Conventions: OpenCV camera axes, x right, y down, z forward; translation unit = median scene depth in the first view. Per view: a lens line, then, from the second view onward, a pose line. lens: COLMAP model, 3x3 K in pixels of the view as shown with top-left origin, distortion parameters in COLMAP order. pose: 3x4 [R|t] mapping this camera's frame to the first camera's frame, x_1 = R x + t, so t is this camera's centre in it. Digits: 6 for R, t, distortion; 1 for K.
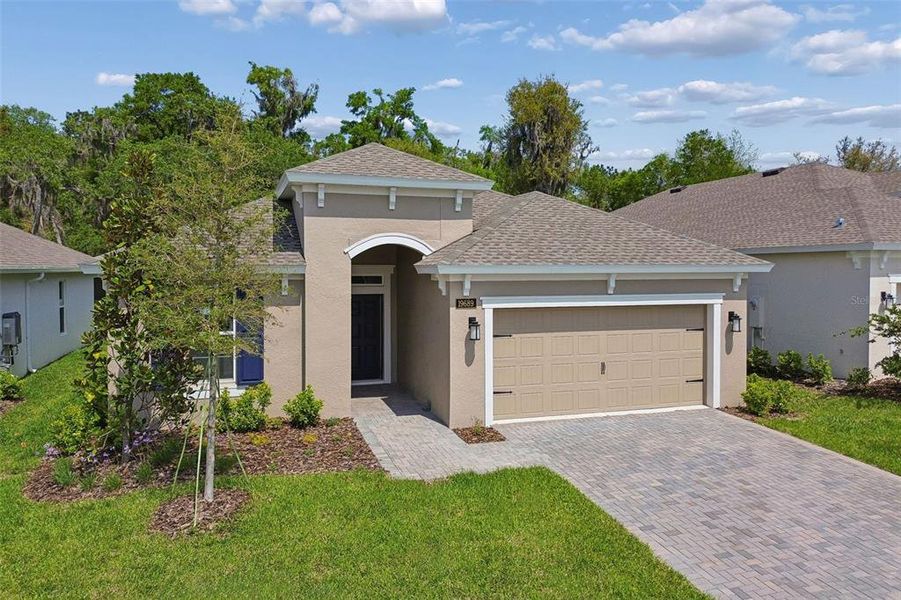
lens RADIAL K [[659.8, 0, 459.2], [0, 659.8, 281.8], [0, 0, 1]] dist [0.062022, -0.063912]
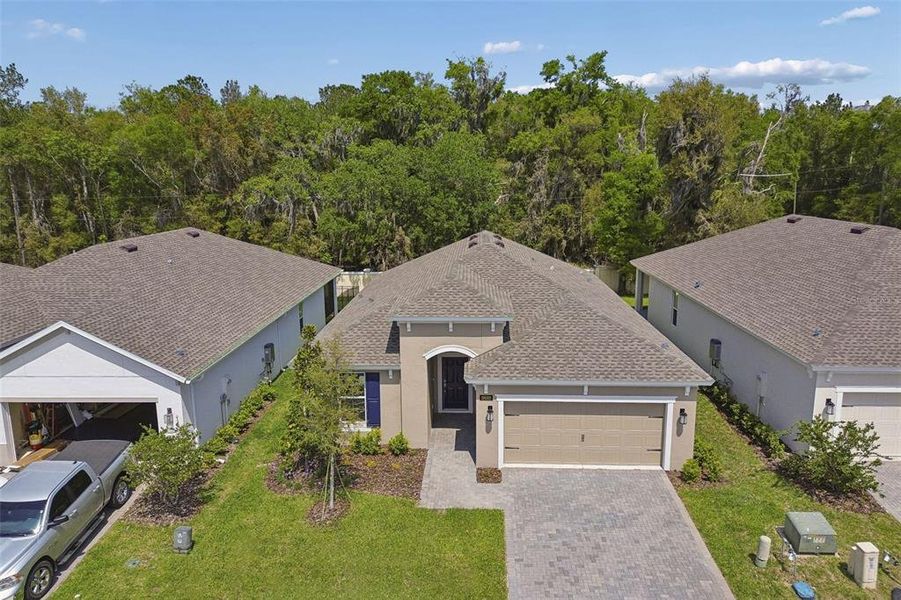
lens RADIAL K [[659.8, 0, 447.7], [0, 659.8, 301.9], [0, 0, 1]] dist [0.062022, -0.063912]
pose [[0.932404, 0.064150, -0.355680, 0.434913], [0.001250, 0.983543, 0.180670, -0.443343], [0.361416, -0.168902, 0.916979, -0.460229]]
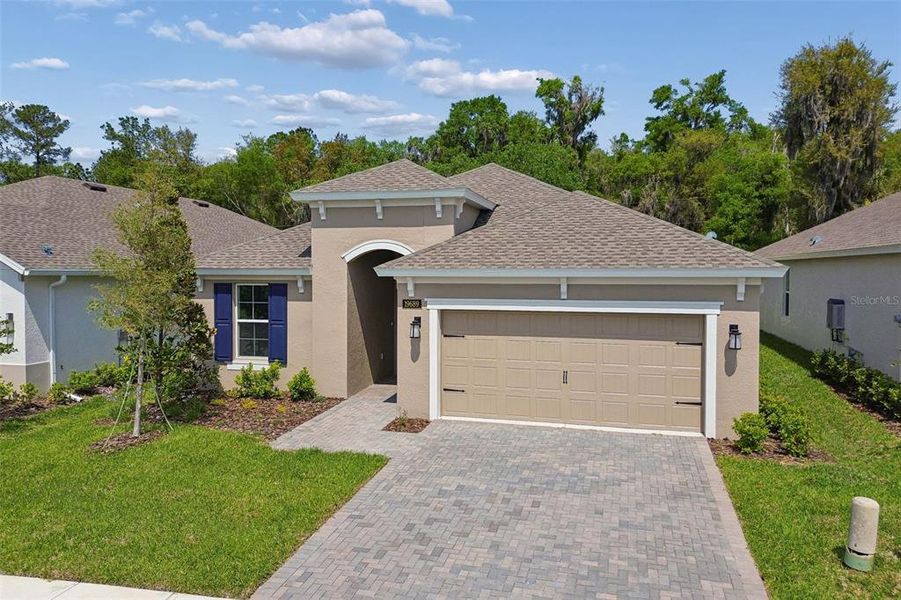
lens RADIAL K [[659.8, 0, 445.4], [0, 659.8, 284.5], [0, 0, 1]] dist [0.062022, -0.063912]
pose [[0.830233, 0.014263, -0.557233, 0.575236], [-0.012400, 0.999898, 0.007119, -0.006410], [0.557278, 0.000999, 0.830325, 0.114579]]
